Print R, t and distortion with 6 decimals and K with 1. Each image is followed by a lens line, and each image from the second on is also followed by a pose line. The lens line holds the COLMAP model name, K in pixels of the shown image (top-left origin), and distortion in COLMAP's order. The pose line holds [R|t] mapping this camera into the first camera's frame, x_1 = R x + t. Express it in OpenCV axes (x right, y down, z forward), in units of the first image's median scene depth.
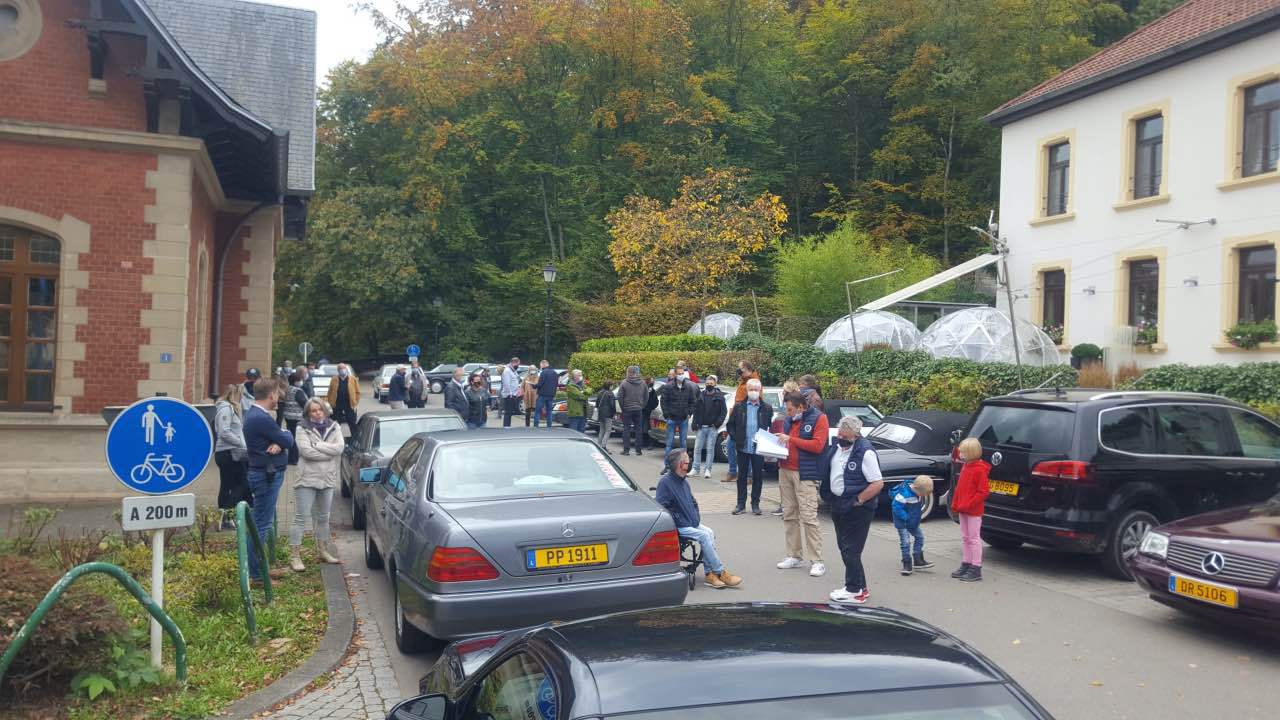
lens RADIAL K [[960.5, 0, 657.1], [0, 960.5, 351.5], [0, 0, 1]] dist [0.088917, -0.137628]
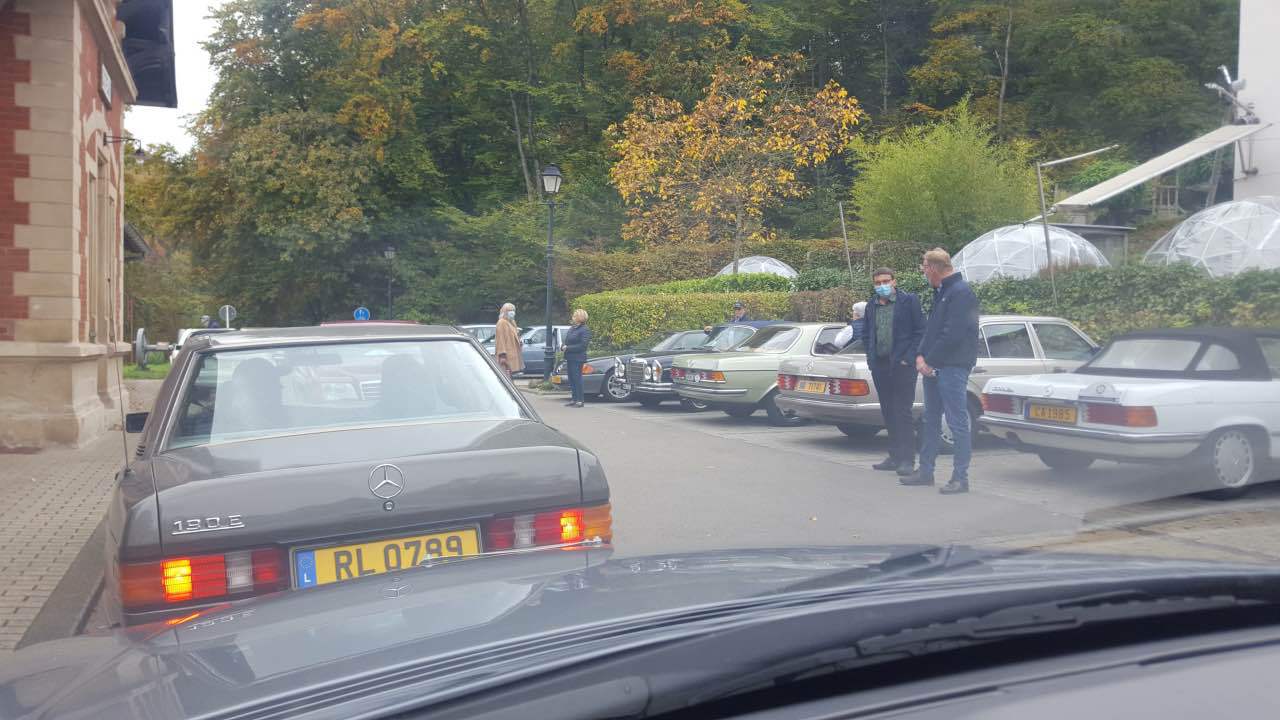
lens RADIAL K [[960.5, 0, 627.7], [0, 960.5, 385.6], [0, 0, 1]] dist [0.088917, -0.137628]
pose [[0.999773, -0.013296, 0.016653, -0.043798], [0.012379, 0.998464, 0.053996, 0.018676], [-0.017345, -0.053778, 0.998402, 0.187114]]
